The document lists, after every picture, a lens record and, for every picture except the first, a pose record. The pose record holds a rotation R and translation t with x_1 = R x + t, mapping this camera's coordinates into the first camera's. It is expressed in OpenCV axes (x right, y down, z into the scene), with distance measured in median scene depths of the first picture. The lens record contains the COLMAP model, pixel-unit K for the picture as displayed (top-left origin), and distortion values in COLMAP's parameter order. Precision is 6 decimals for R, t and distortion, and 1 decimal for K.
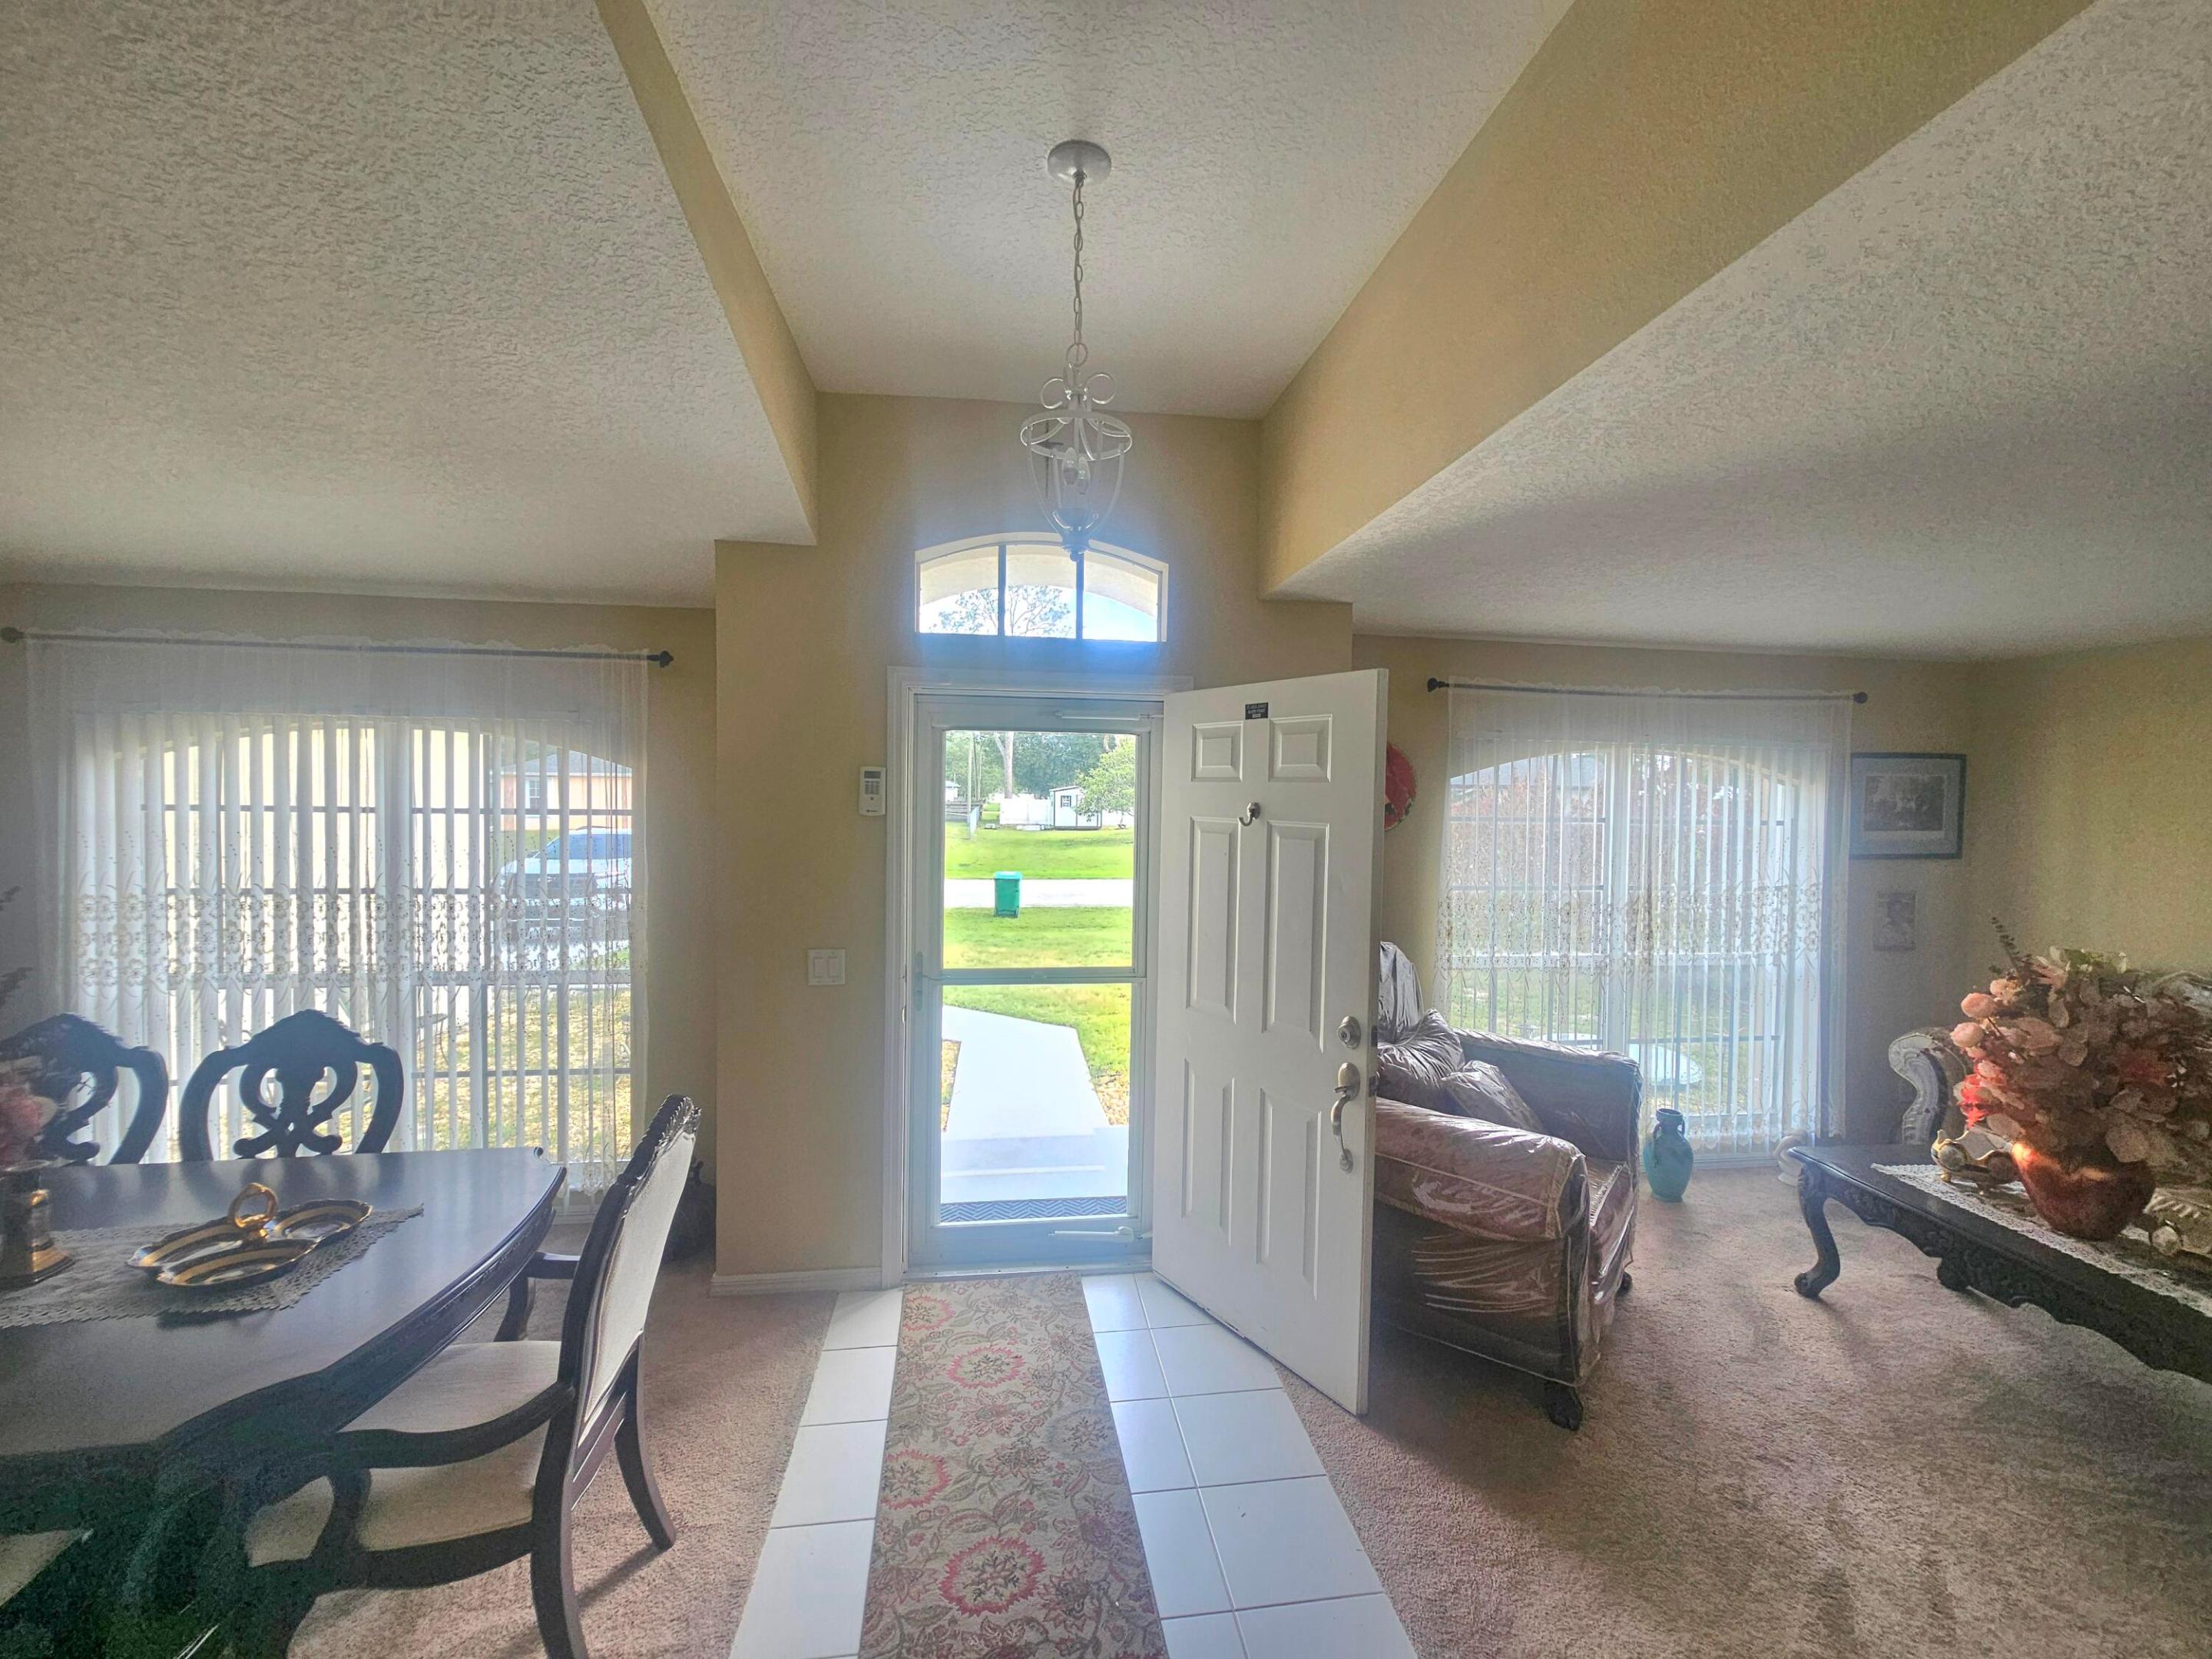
lens RADIAL K [[904.8, 0, 1117.0], [0, 904.8, 819.2], [0, 0, 1]] dist [-0.001138, 0.000608]
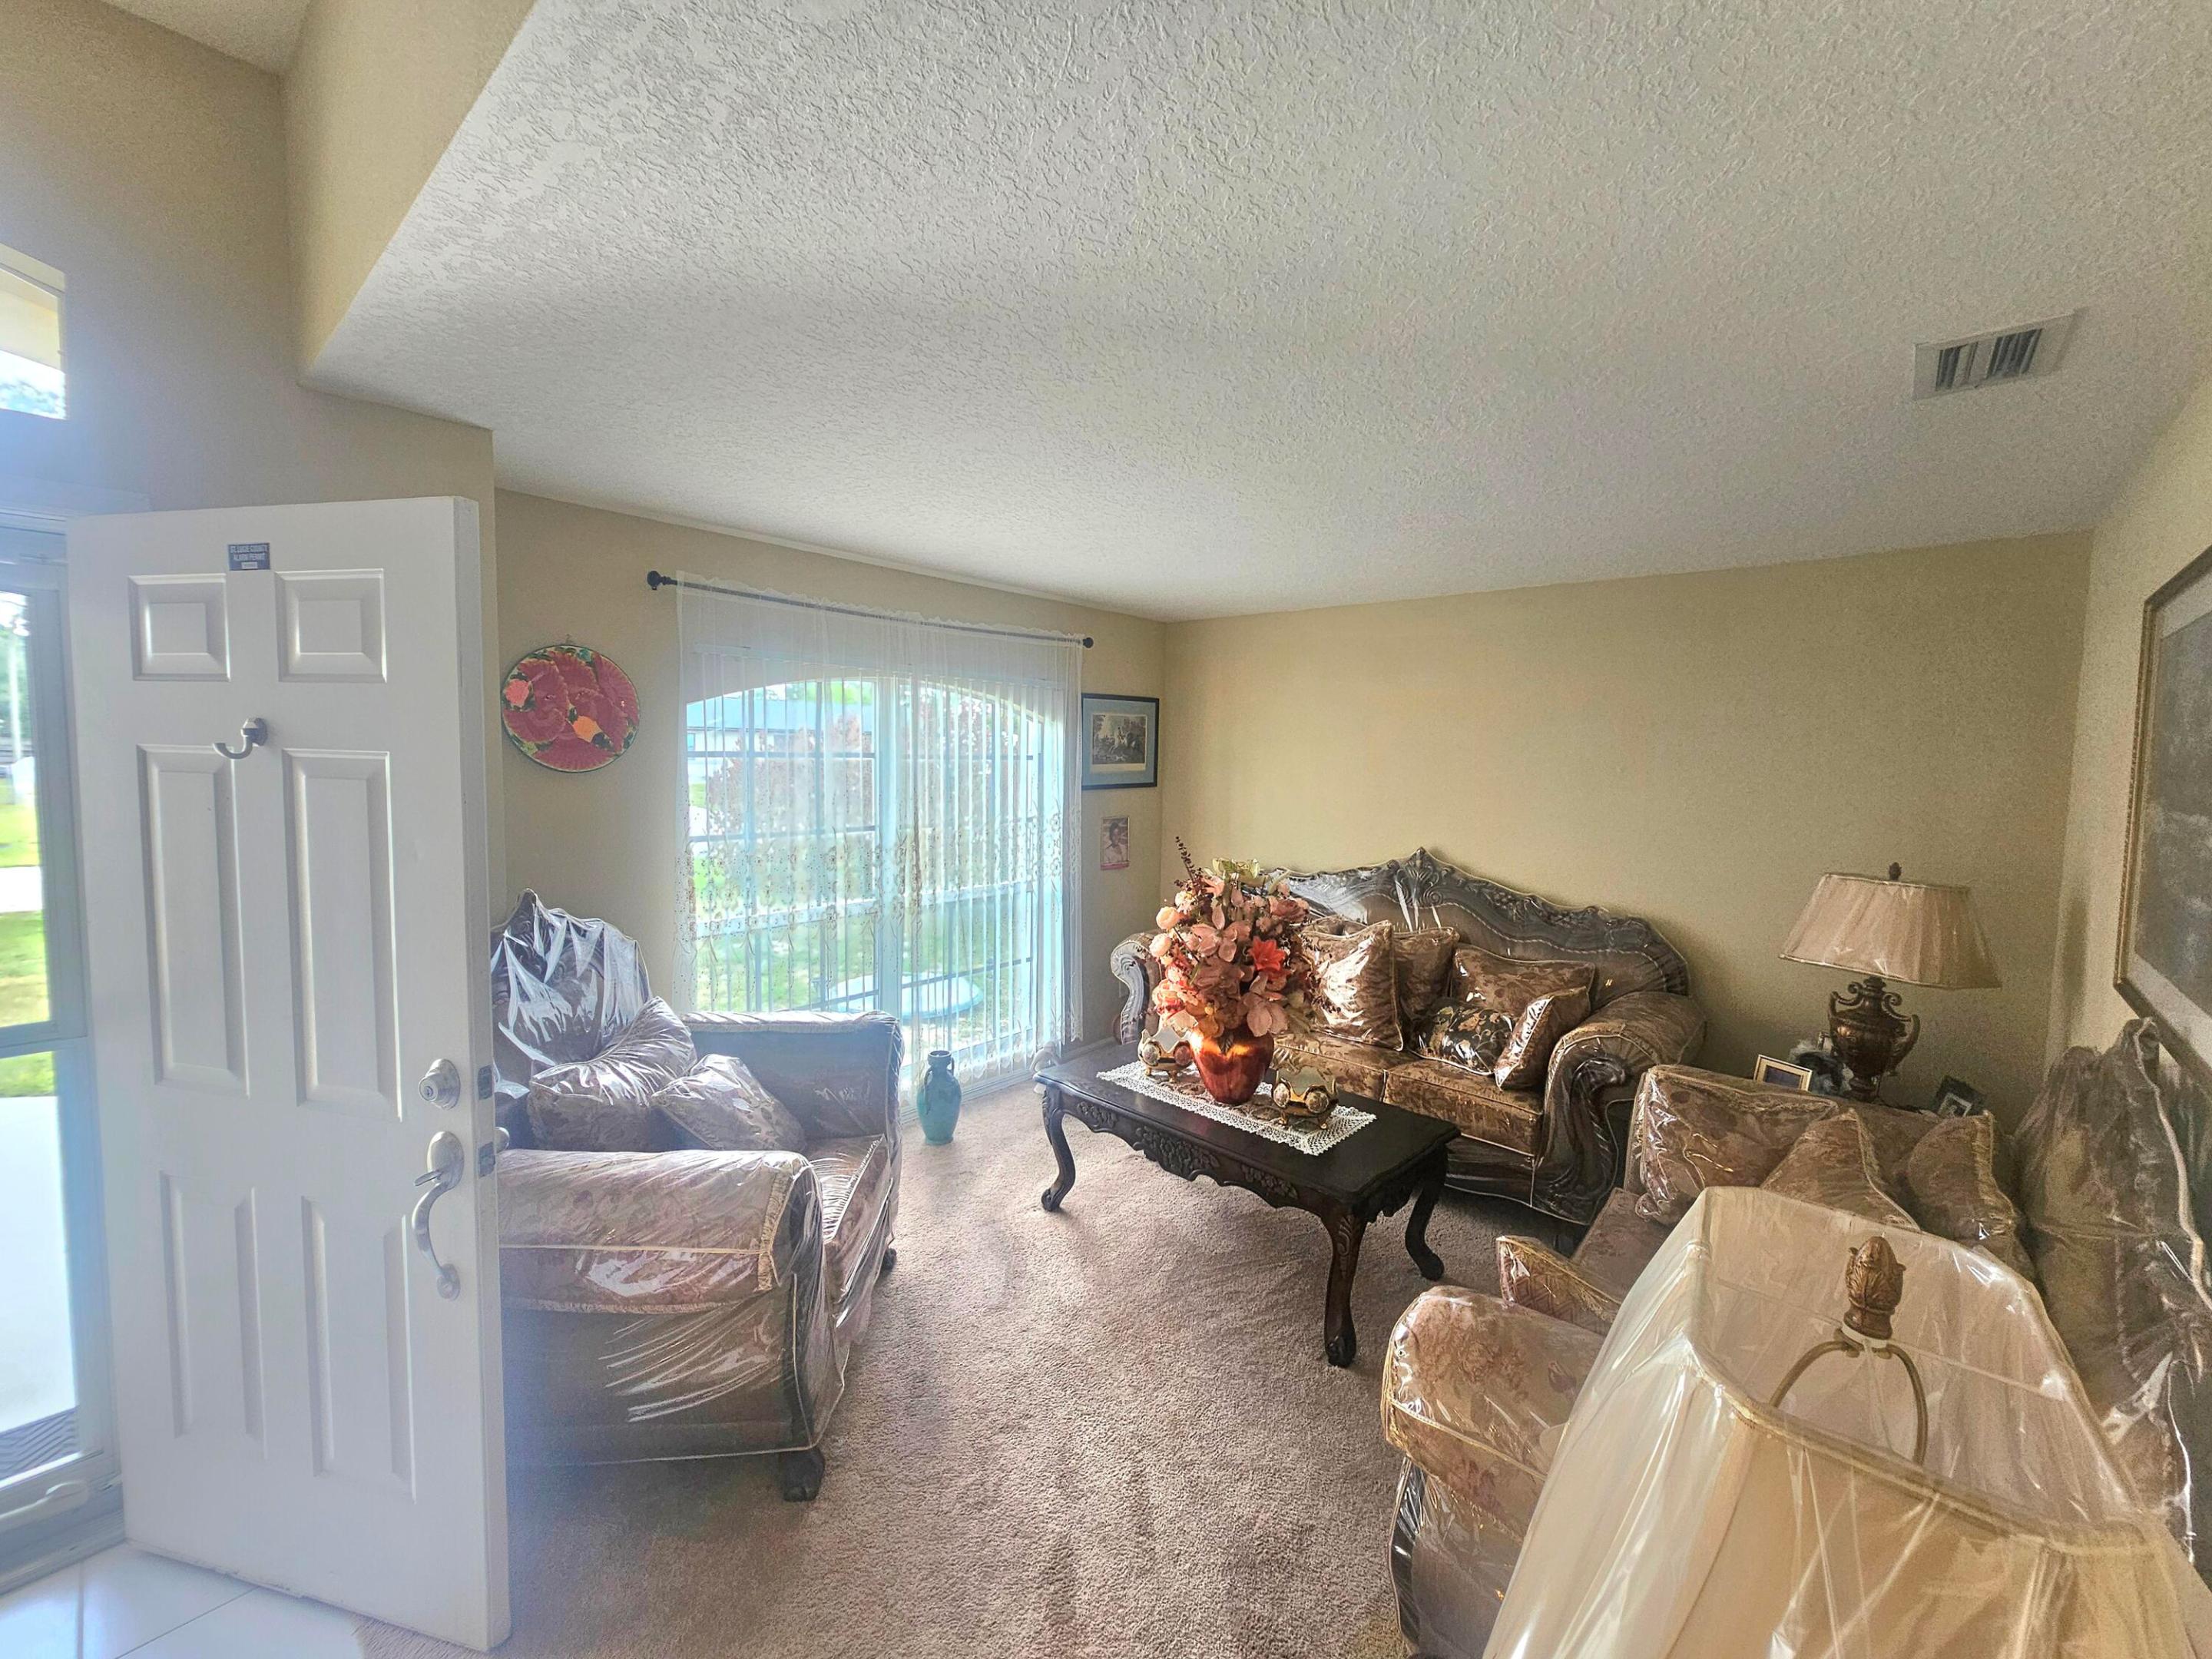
lens RADIAL K [[904.8, 0, 1121.5], [0, 904.8, 819.1], [0, 0, 1]] dist [-0.001138, 0.000608]
pose [[0.757807, -0.049573, 0.650593, 0.180242], [0.011006, 0.997939, 0.063220, 0.014854], [-0.652386, -0.040748, 0.756791, 0.187934]]
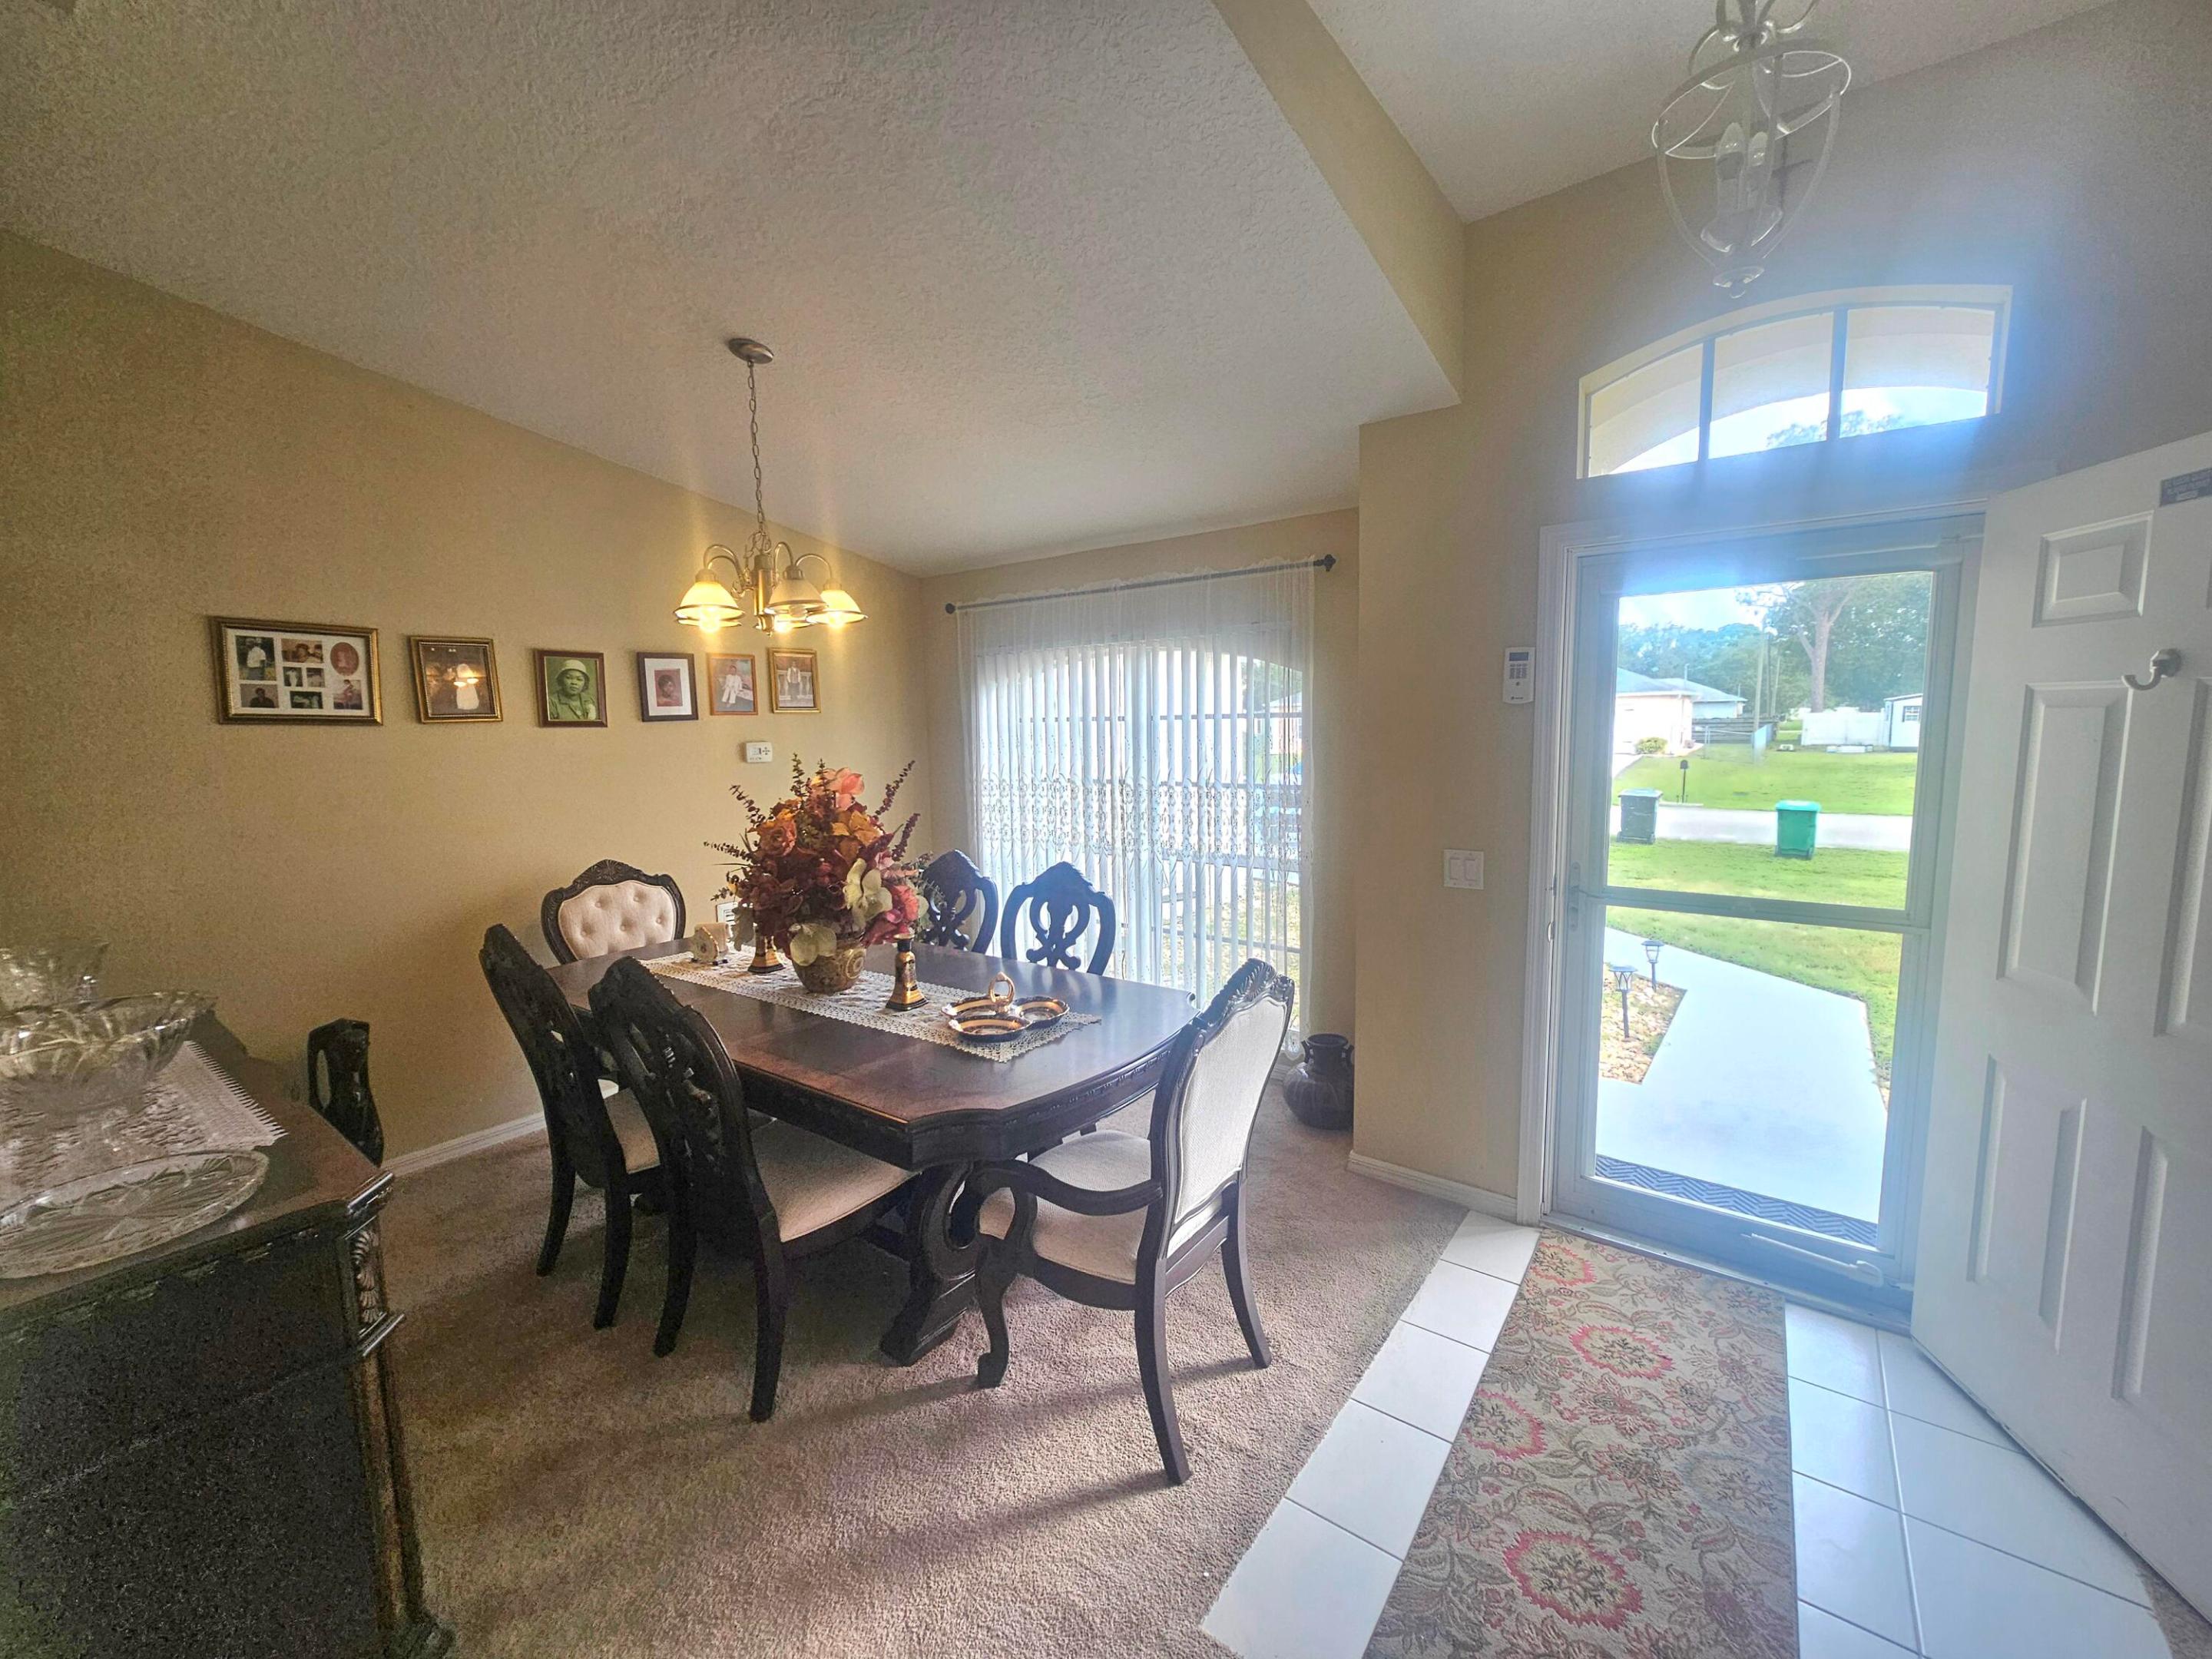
lens RADIAL K [[904.8, 0, 1117.5], [0, 904.8, 821.1], [0, 0, 1]] dist [-0.001138, 0.000608]
pose [[0.711503, 0.050523, -0.700865, 0.078842], [0.009377, 0.996640, 0.081364, 0.036279], [0.702621, -0.064463, 0.708638, 0.095582]]
